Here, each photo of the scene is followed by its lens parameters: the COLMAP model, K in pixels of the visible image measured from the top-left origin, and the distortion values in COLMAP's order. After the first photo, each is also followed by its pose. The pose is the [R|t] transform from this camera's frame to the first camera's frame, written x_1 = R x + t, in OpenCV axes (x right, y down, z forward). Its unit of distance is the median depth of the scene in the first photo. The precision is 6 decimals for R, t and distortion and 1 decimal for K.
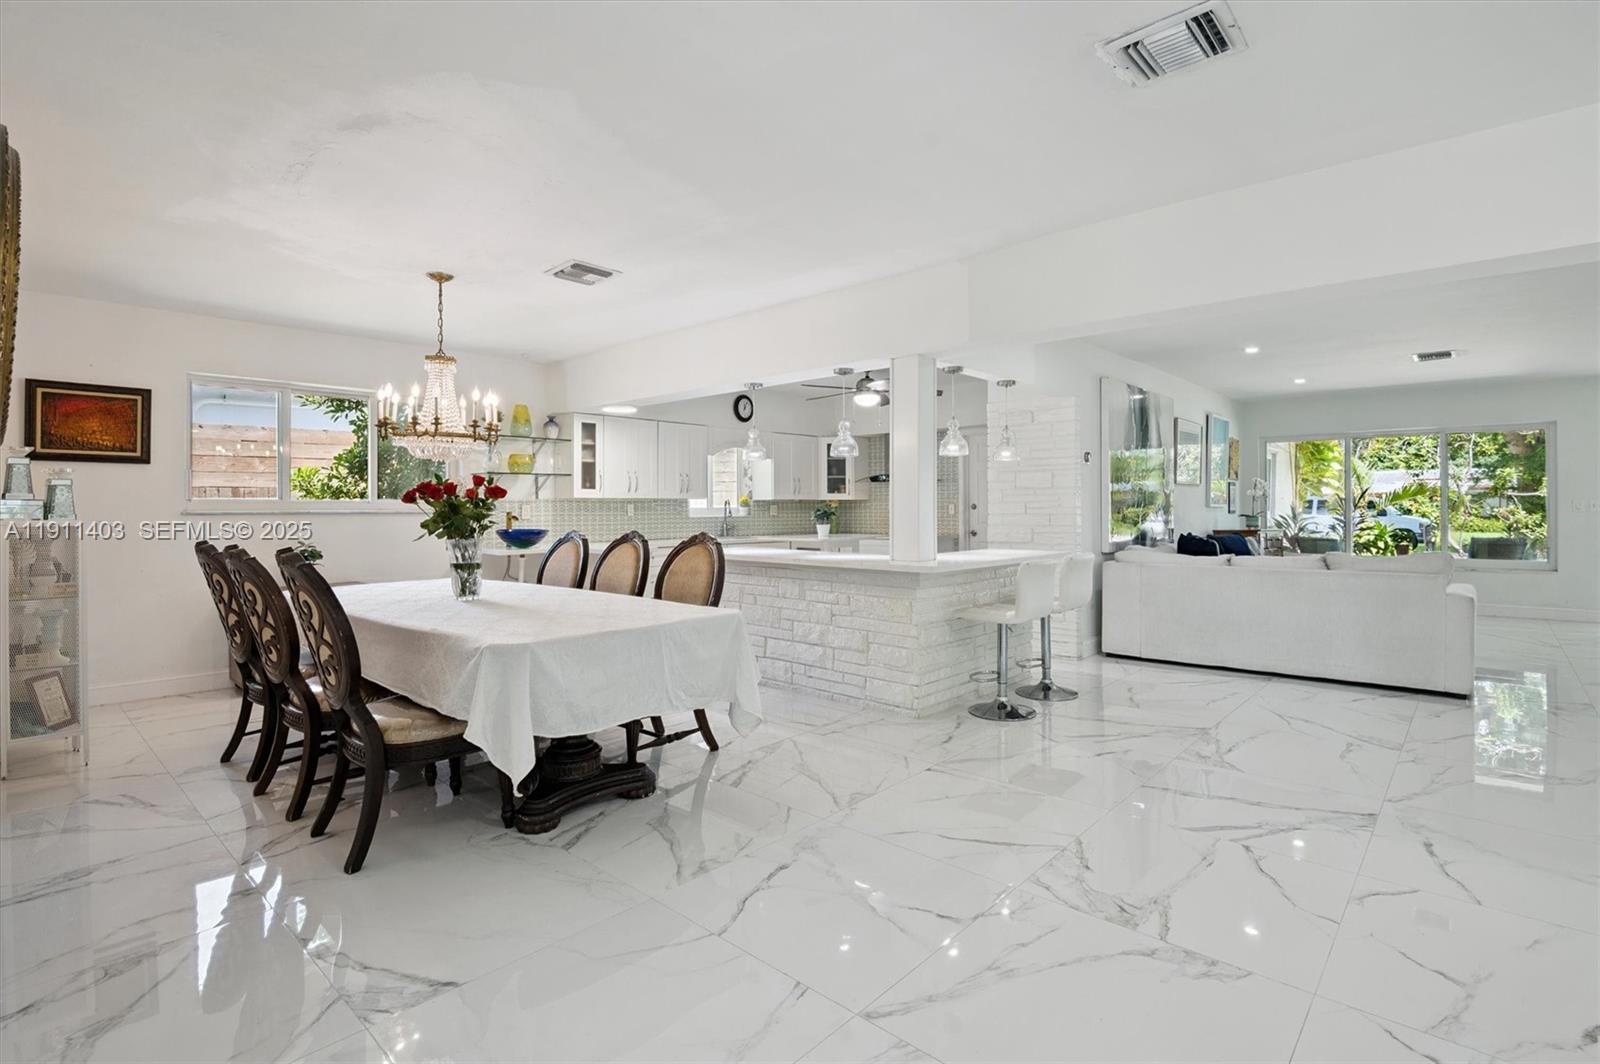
lens RADIAL K [[758.0, 0, 795.7], [0, 758.0, 514.7], [0, 0, 1]] dist [-0.001237, -0.000182]
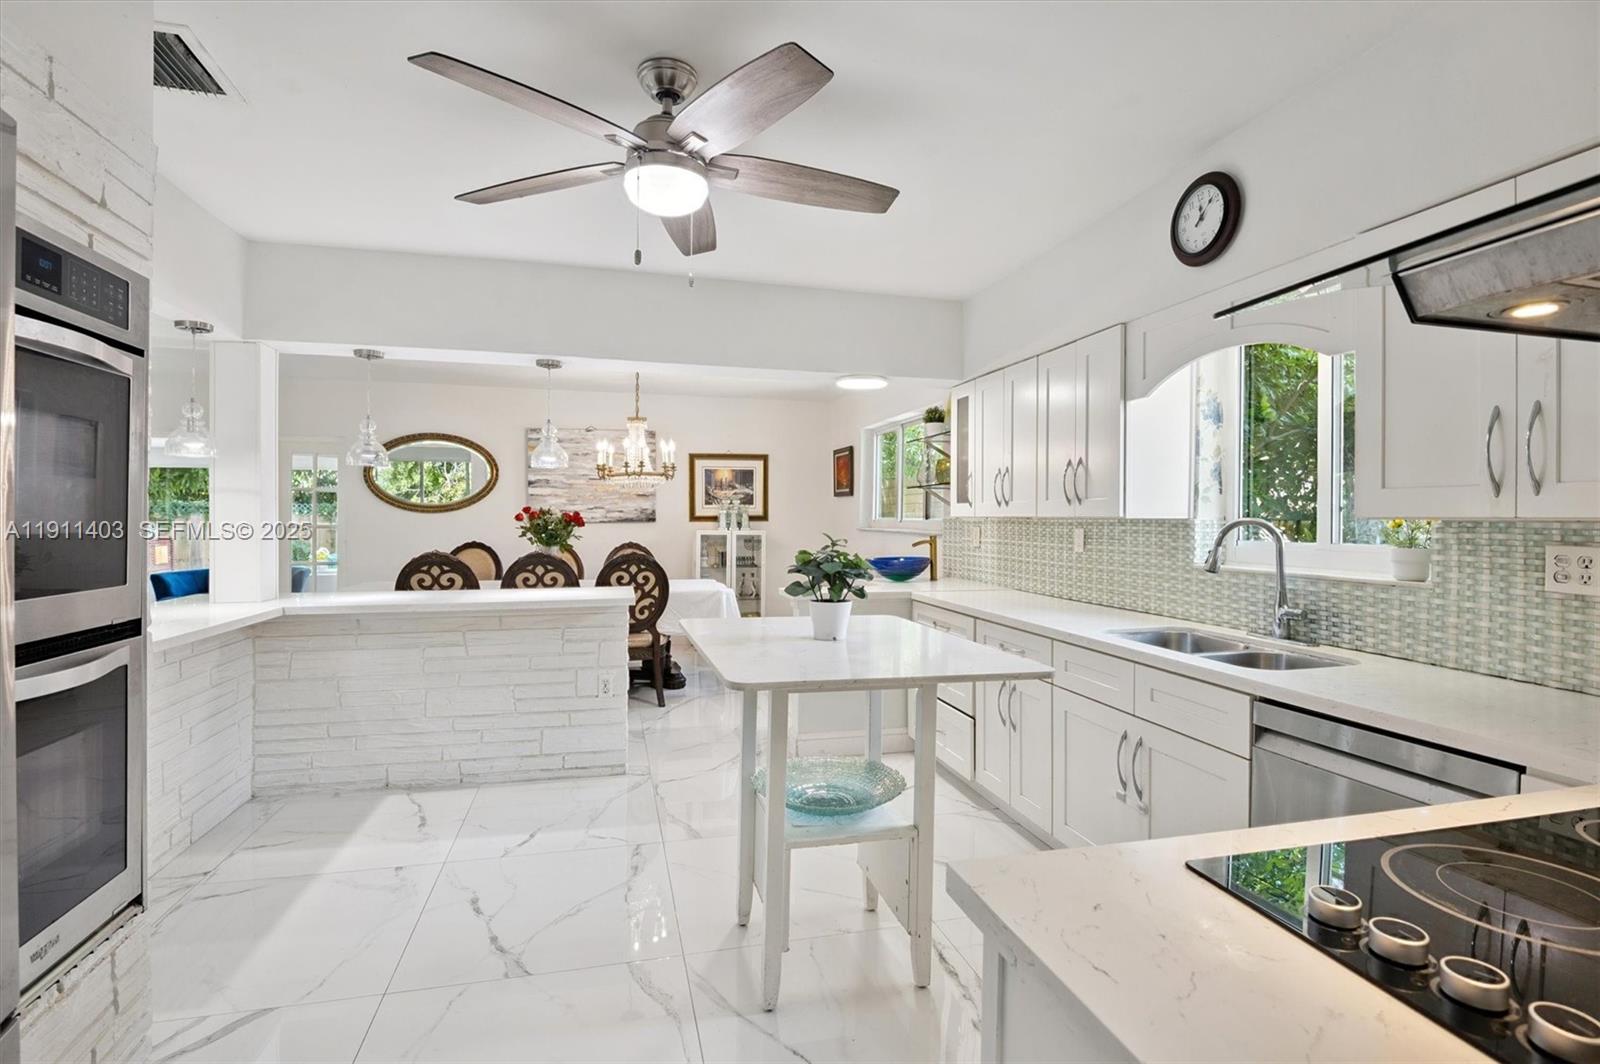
lens RADIAL K [[758.0, 0, 796.7], [0, 758.0, 526.9], [0, 0, 1]] dist [-0.001237, -0.000182]
pose [[-0.545102, 0.006682, -0.838343, 0.282075], [-0.019591, 0.999594, 0.020706, -0.019037], [0.838141, 0.027711, -0.544749, 0.997415]]
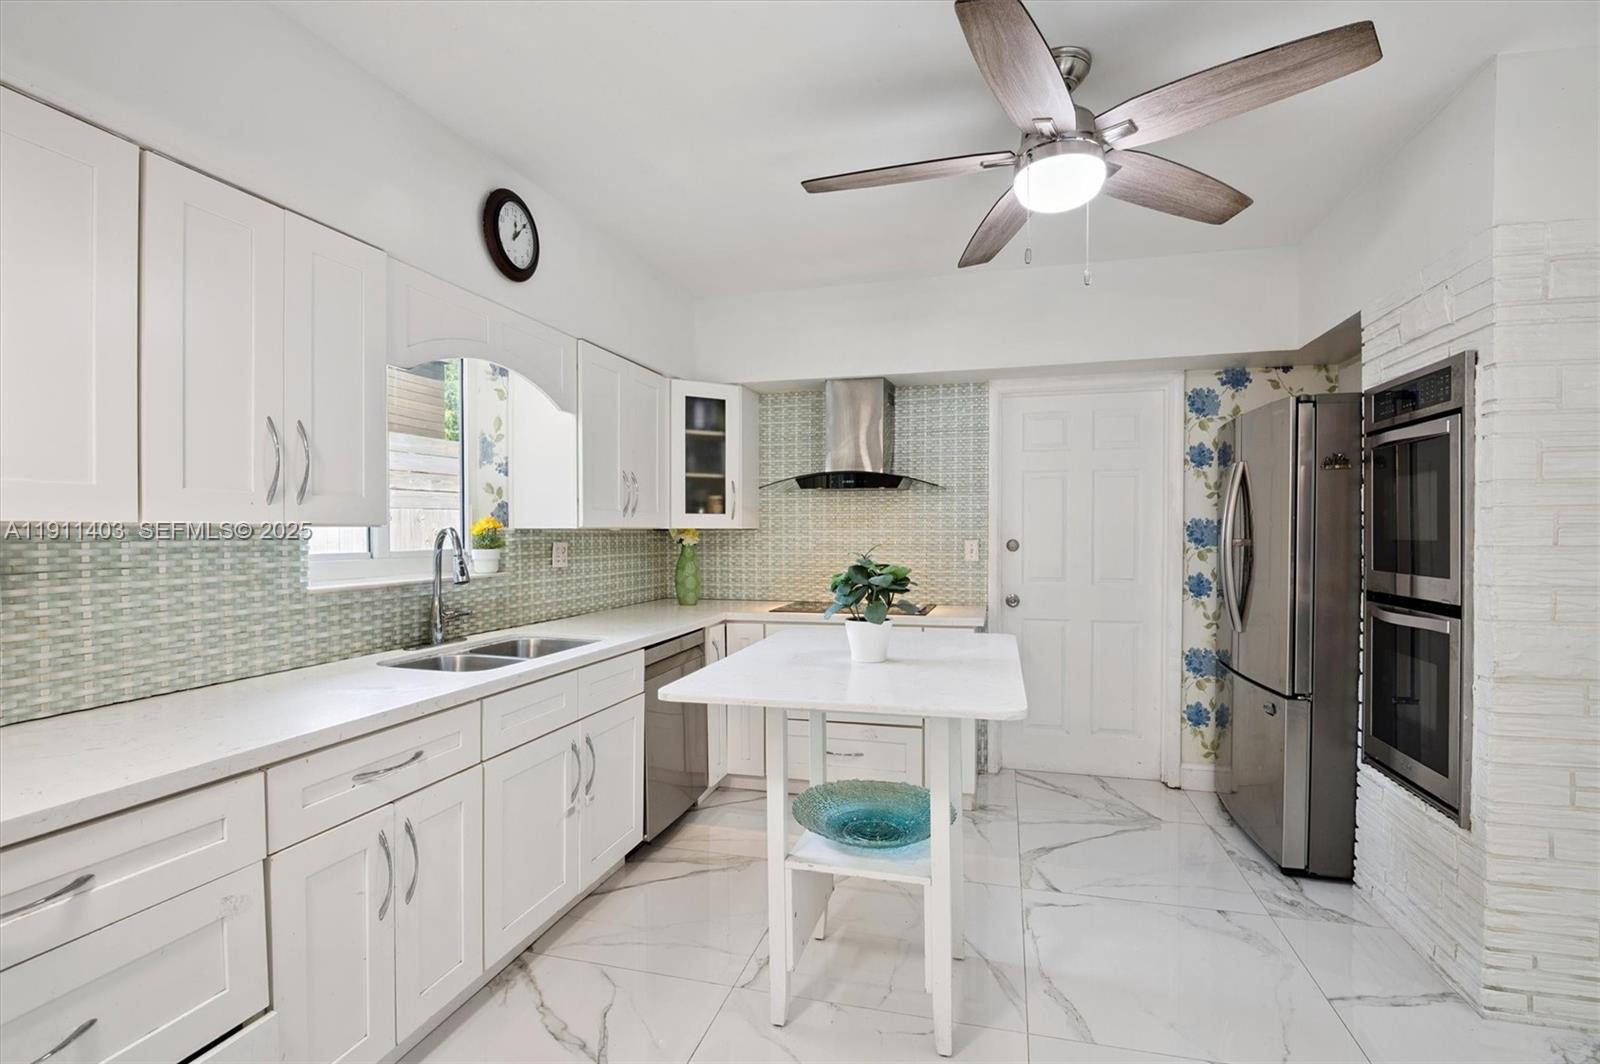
lens RADIAL K [[758.0, 0, 801.2], [0, 758.0, 535.1], [0, 0, 1]] dist [-0.001237, -0.000182]
pose [[0.886431, 0.000674, 0.462860, -0.101874], [0.002394, 0.999979, -0.006041, -0.014277], [-0.462855, 0.006463, 0.886411, 0.635208]]
